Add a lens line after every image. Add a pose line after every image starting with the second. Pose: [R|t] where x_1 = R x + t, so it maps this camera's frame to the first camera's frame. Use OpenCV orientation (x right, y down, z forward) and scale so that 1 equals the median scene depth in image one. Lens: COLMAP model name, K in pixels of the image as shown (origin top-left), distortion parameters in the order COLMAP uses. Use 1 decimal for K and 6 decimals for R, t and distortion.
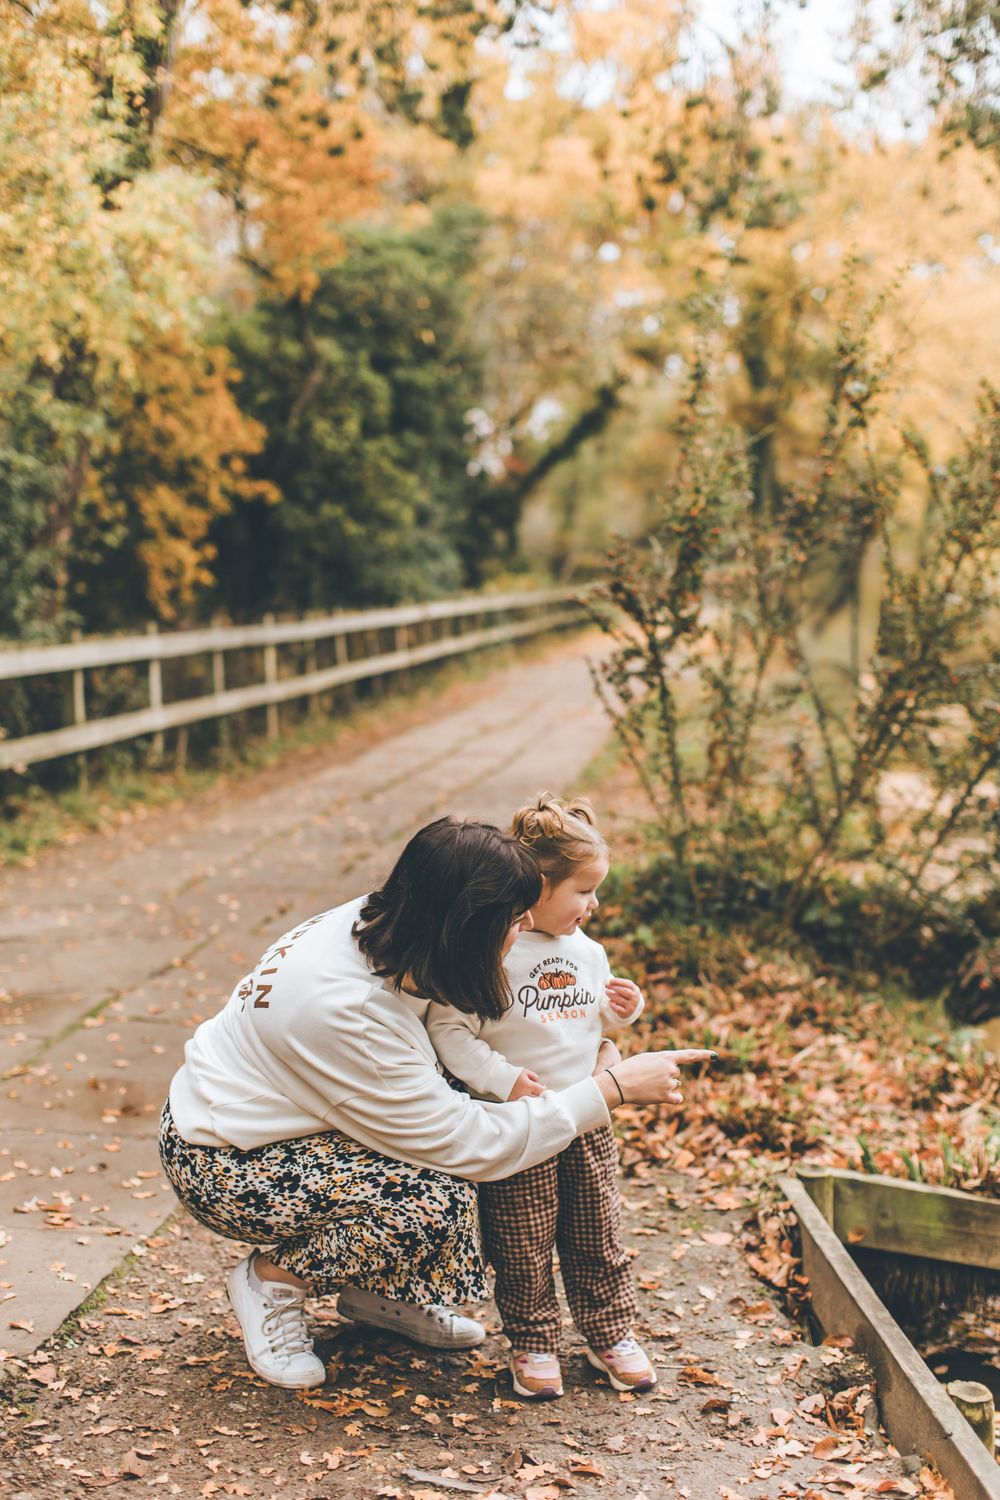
lens RADIAL K [[2097.7, 0, 456.8], [0, 2097.7, 748.1], [0, 0, 1]] dist [-0.012094, 0.161286]
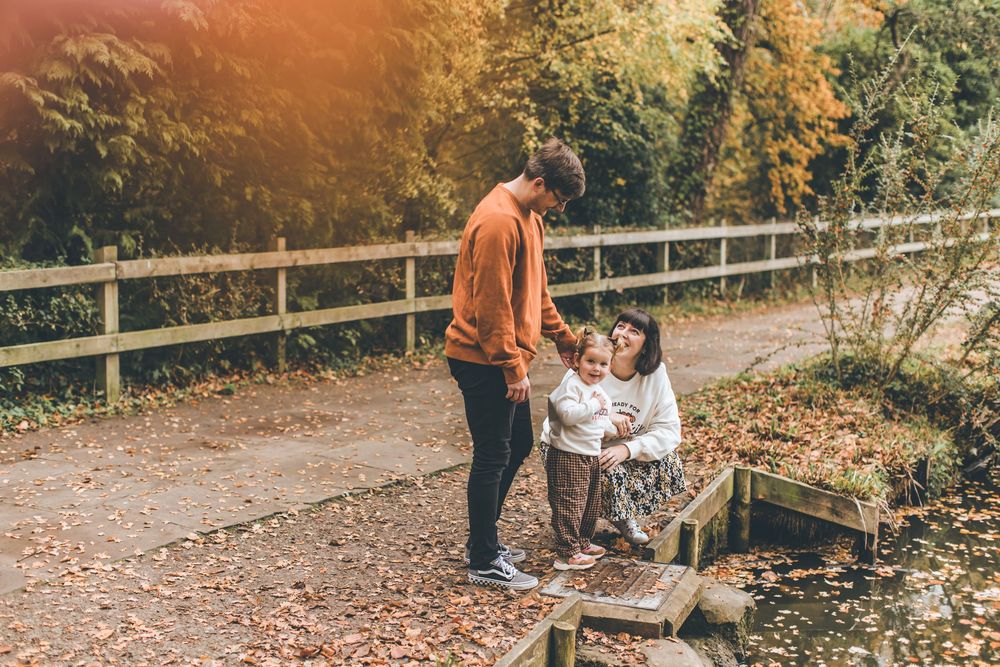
lens RADIAL K [[1398.4, 0, 472.1], [0, 1398.4, 332.8], [0, 0, 1]] dist [-0.012094, 0.161286]
pose [[0.897592, 0.085219, -0.432512, 0.494959], [-0.069483, 0.996222, 0.052090, -0.020231], [0.435317, -0.016703, 0.900122, -0.546629]]
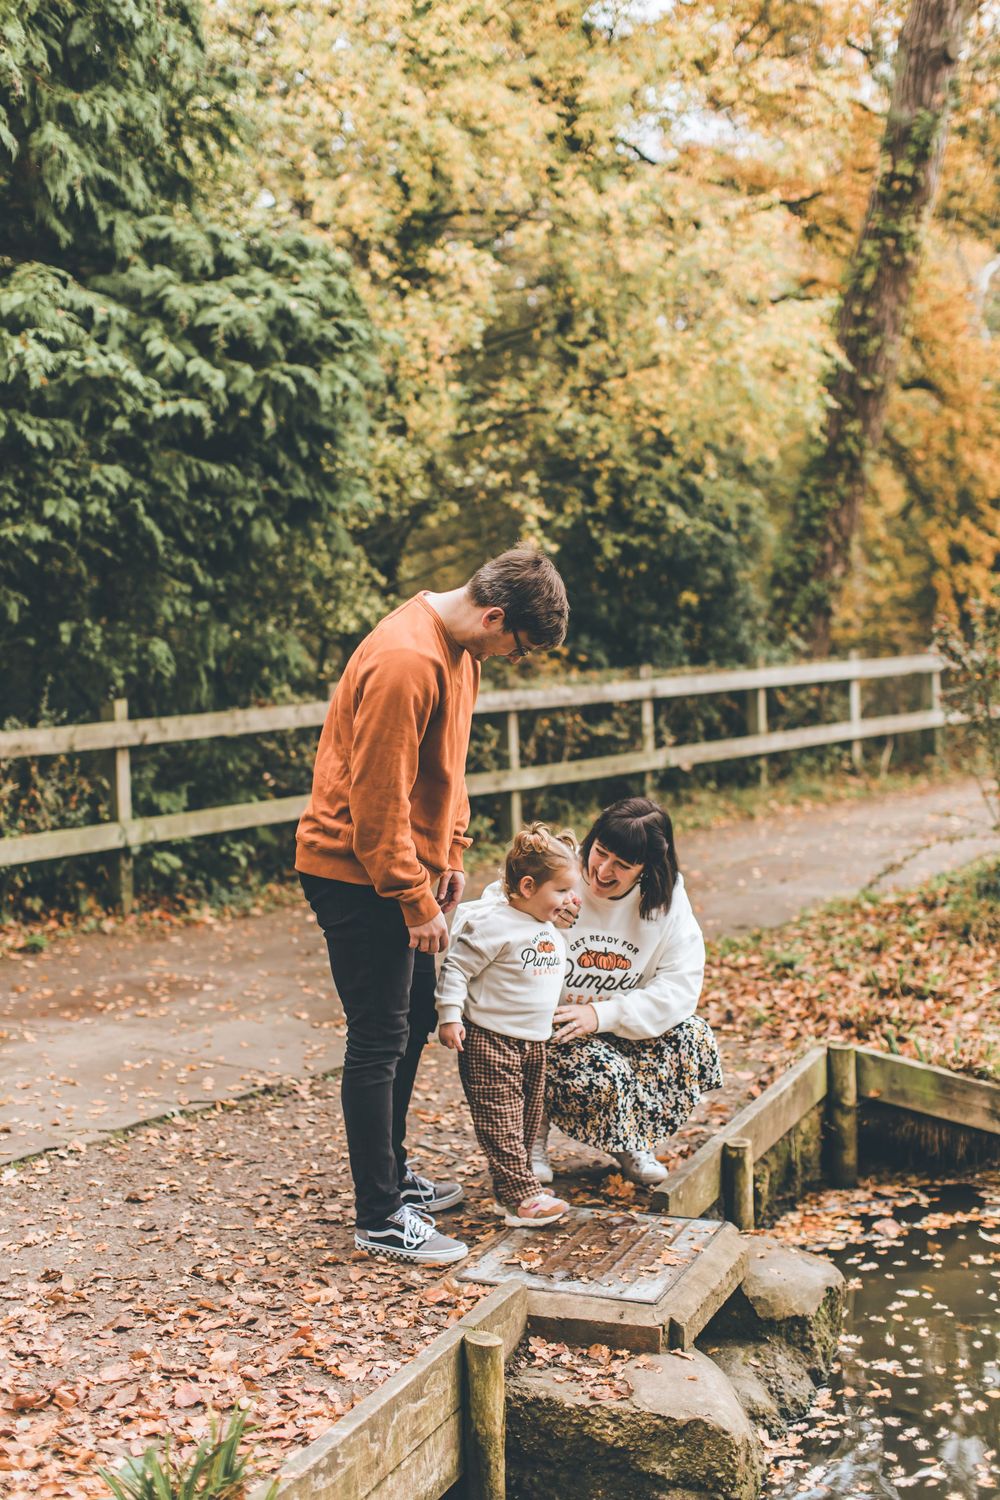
lens RADIAL K [[2097.7, 0, 456.8], [0, 2097.7, 748.1], [0, 0, 1]] dist [-0.012094, 0.161286]
pose [[0.884691, 0.032573, -0.465039, 0.523550], [-0.032519, 0.999438, 0.008141, -0.015044], [0.465043, 0.007920, 0.885253, -0.405243]]
